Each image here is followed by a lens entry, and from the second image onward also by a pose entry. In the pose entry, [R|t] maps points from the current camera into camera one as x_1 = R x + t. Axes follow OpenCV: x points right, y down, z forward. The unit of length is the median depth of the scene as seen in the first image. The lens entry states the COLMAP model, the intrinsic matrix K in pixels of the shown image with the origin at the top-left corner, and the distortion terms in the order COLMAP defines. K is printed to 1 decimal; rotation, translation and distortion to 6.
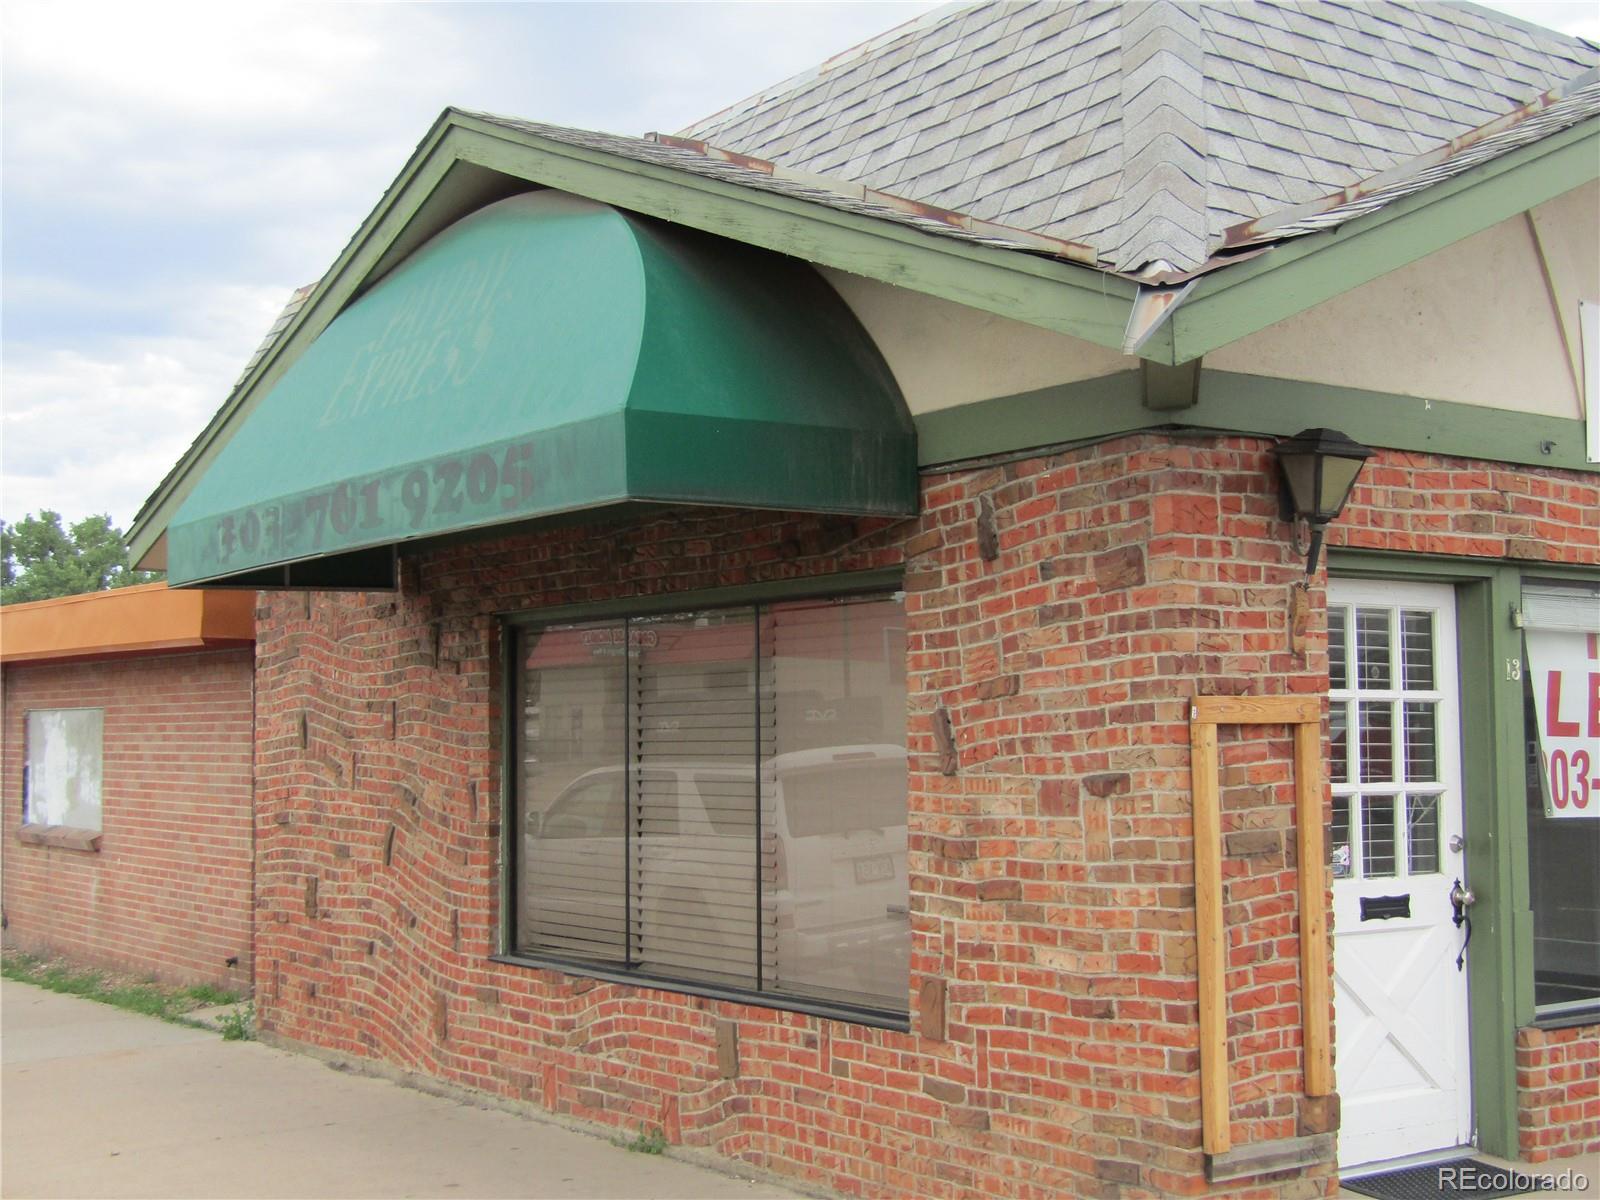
lens RADIAL K [[2039.1, 0, 800.5], [0, 2039.1, 606.3], [0, 0, 1]] dist [0.024419, 0.000000]
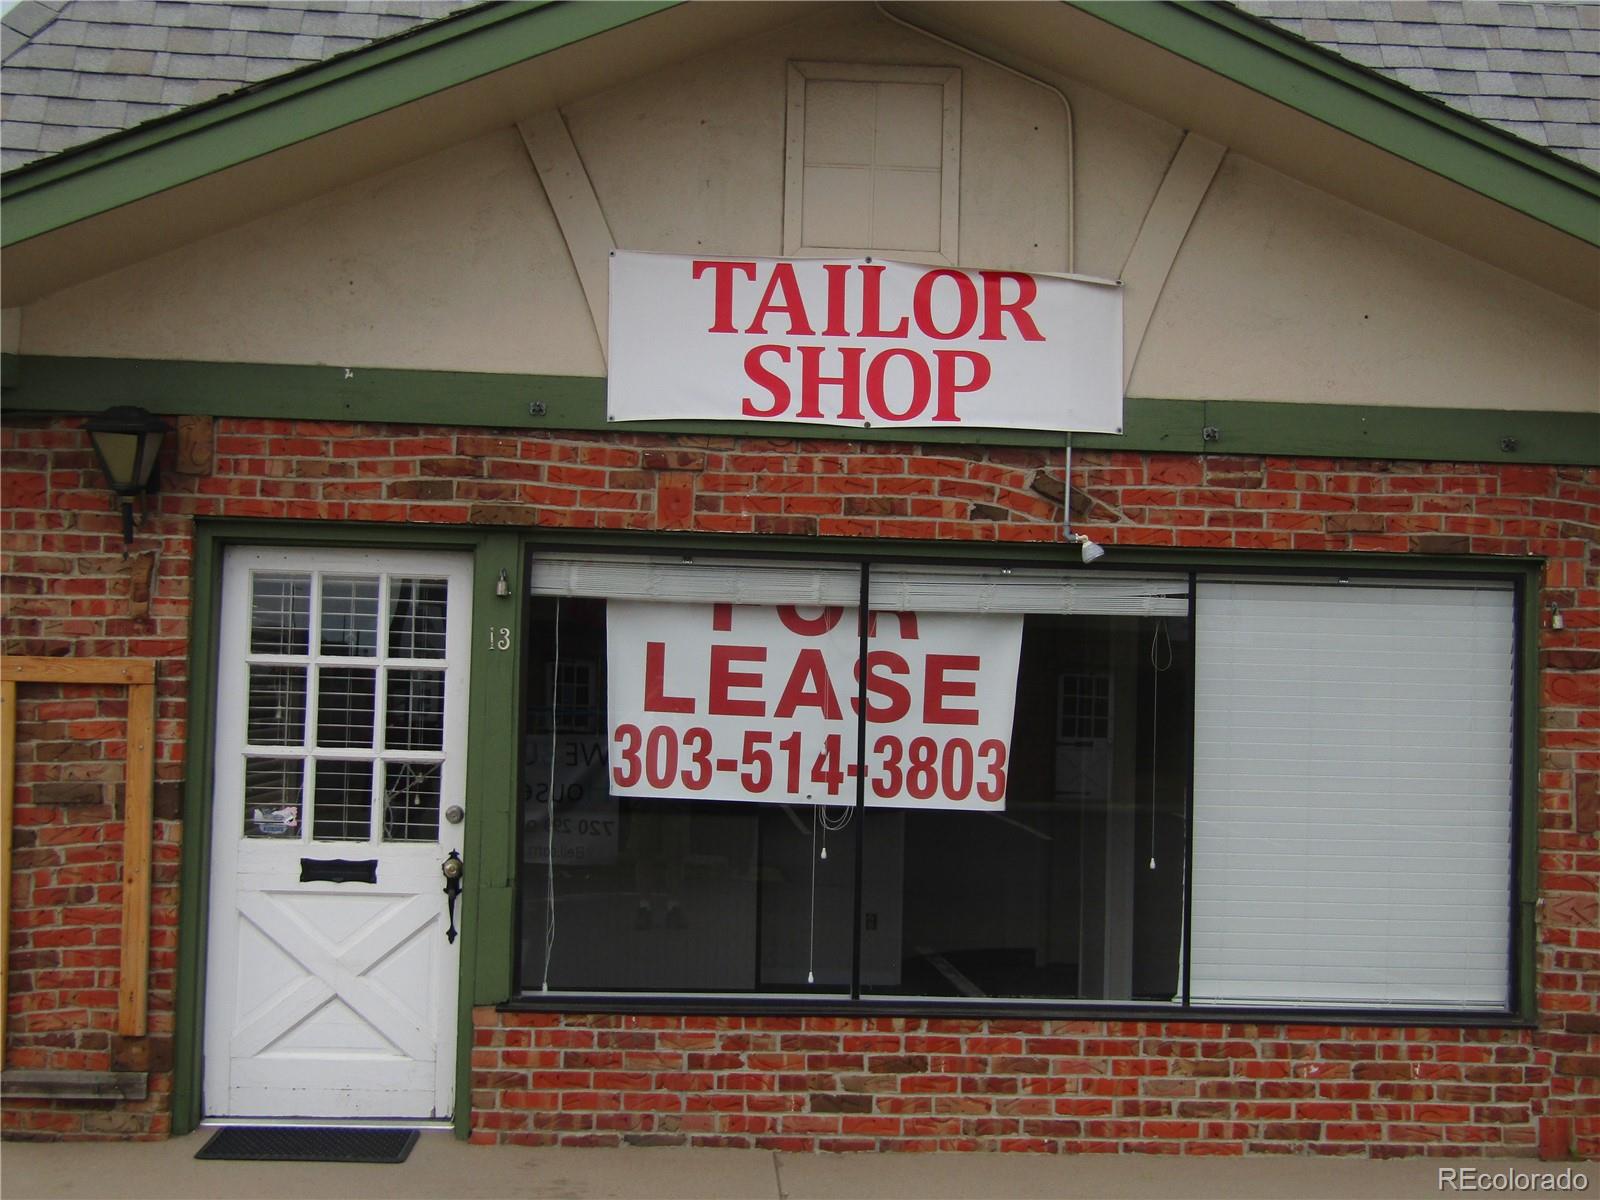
lens RADIAL K [[2039.1, 0, 800.7], [0, 2039.1, 594.3], [0, 0, 1]] dist [0.024419, 0.000000]
pose [[0.851145, 0.004010, -0.524916, 1.022771], [0.000682, 0.999962, 0.008745, 0.001411], [0.524931, -0.007802, 0.851109, 0.260726]]
